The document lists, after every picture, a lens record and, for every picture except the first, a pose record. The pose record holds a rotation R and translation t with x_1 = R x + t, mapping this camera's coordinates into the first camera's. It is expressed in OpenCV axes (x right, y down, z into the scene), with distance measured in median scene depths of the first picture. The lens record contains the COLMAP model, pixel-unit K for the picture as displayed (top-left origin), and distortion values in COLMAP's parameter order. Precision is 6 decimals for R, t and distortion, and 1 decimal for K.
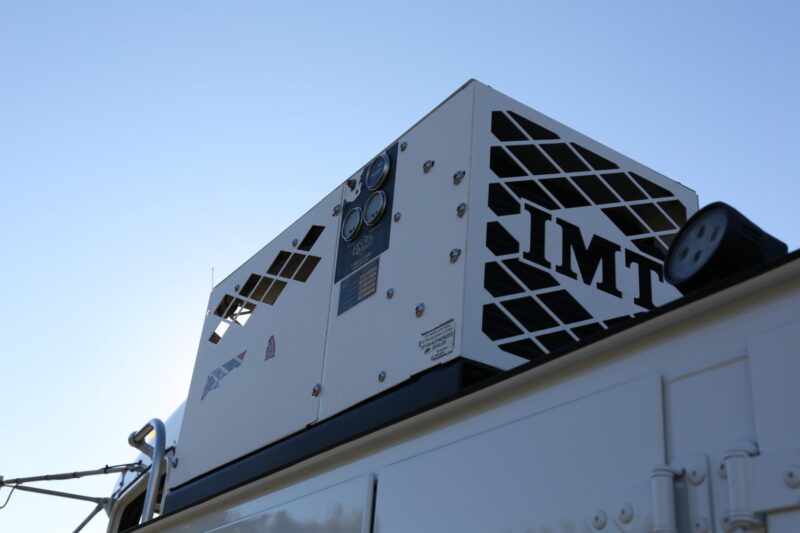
lens RADIAL K [[986.8, 0, 400.3], [0, 986.8, 265.9], [0, 0, 1]] dist [-0.000983, 0.000000]
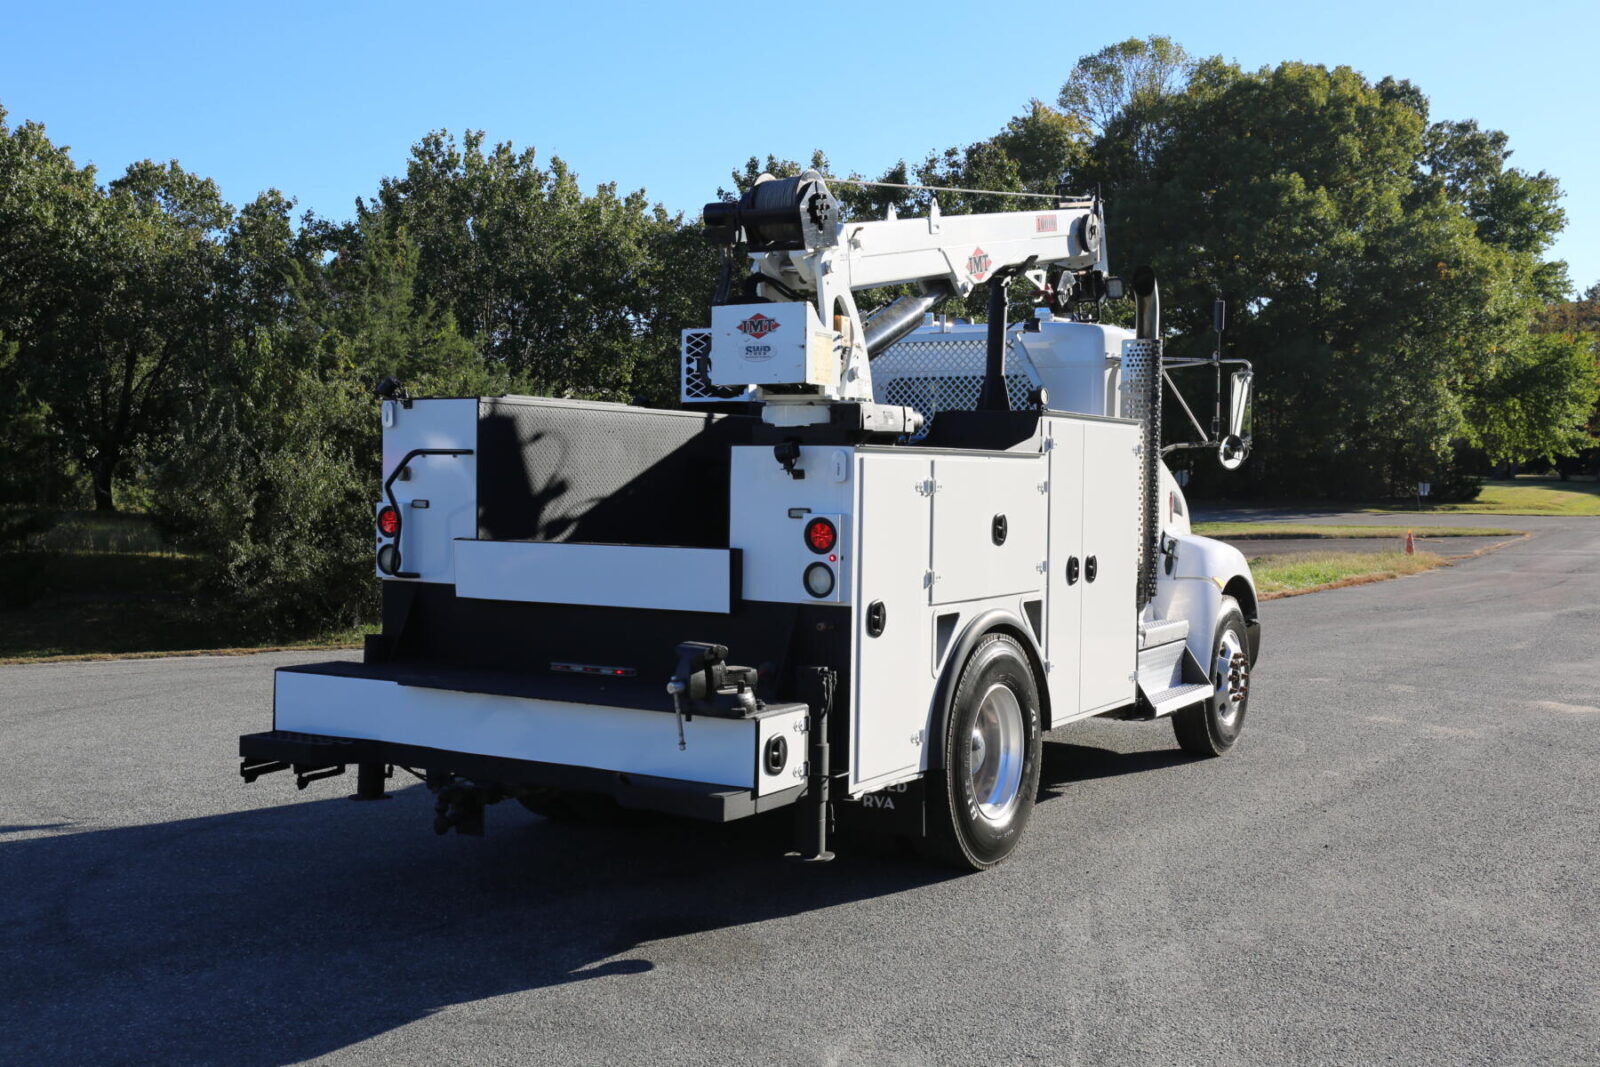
lens RADIAL K [[1747.5, 0, 822.4], [0, 1747.5, 534.2], [0, 0, 1]] dist [0.007184, 0.000000]
pose [[0.451653, -0.044209, -0.891098, 6.772635], [0.429361, 0.886281, 0.173652, -0.446182], [0.782086, -0.461033, 0.419273, -1.983600]]
